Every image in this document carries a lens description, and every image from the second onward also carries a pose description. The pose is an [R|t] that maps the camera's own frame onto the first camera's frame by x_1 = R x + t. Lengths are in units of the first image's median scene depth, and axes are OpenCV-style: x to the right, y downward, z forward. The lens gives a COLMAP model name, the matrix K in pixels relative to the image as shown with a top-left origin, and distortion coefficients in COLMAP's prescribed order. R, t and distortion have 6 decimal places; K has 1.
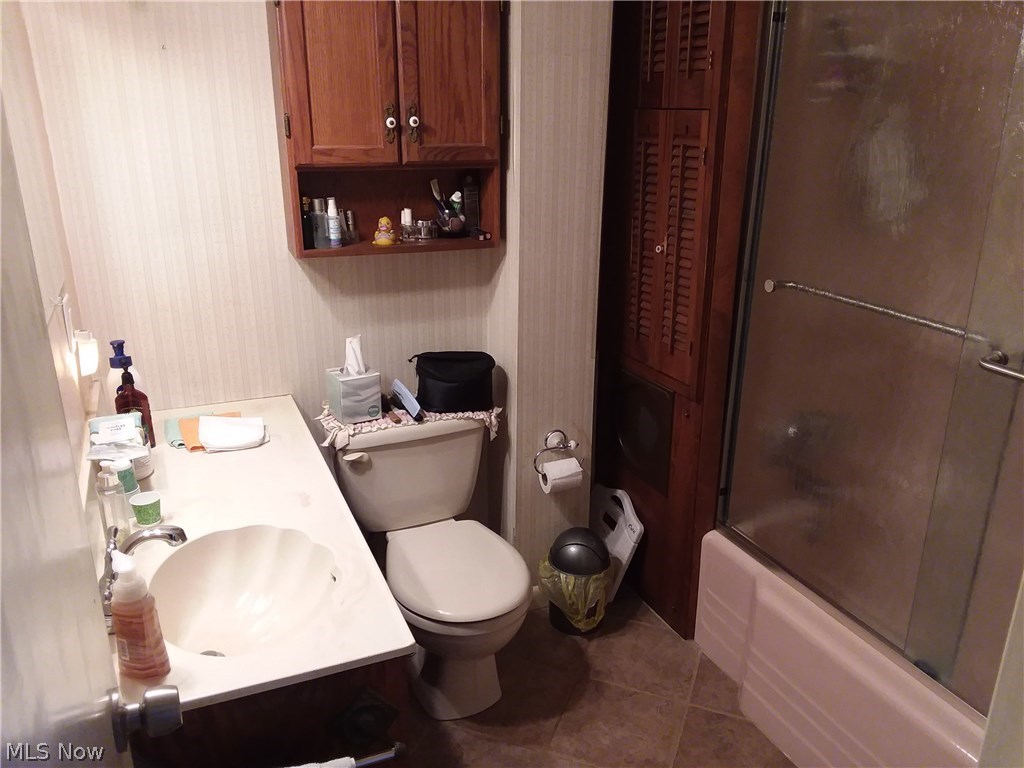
lens RADIAL K [[831.3, 0, 508.7], [0, 831.3, 390.1], [0, 0, 1]] dist [0.073425, -0.110484]
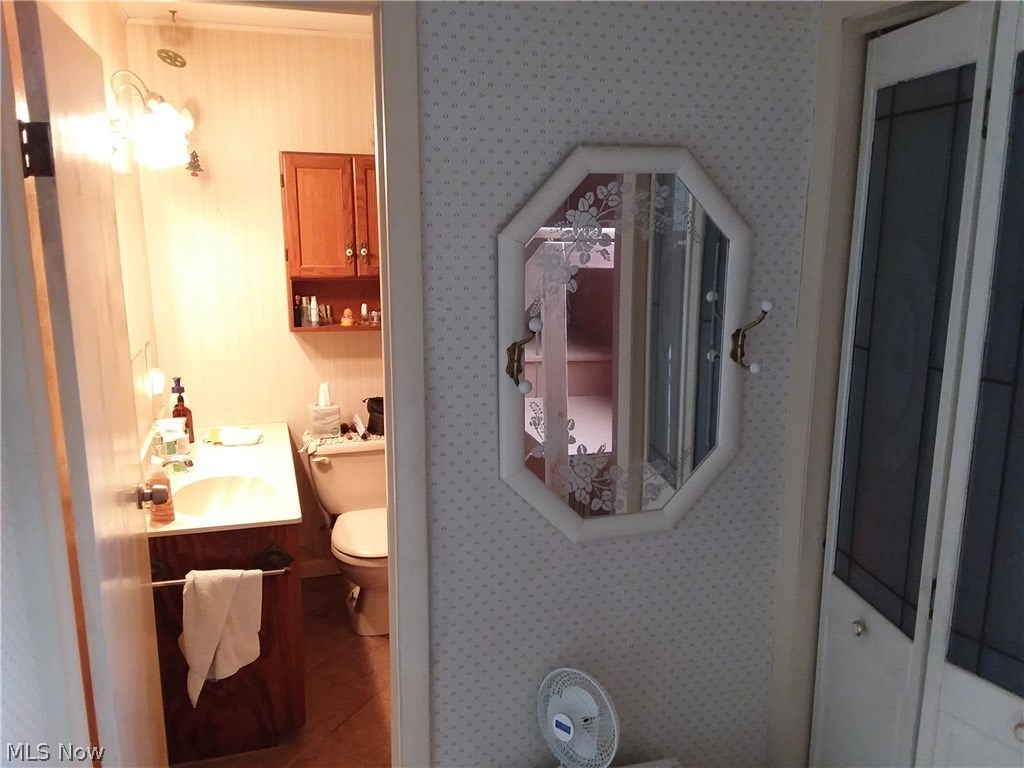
lens RADIAL K [[831.3, 0, 515.3], [0, 831.3, 382.8], [0, 0, 1]] dist [0.073425, -0.110484]
pose [[0.995203, 0.020786, -0.095603, 0.336440], [-0.034271, 0.989322, -0.141657, 0.152583], [0.091637, 0.144254, 0.985288, -0.538508]]
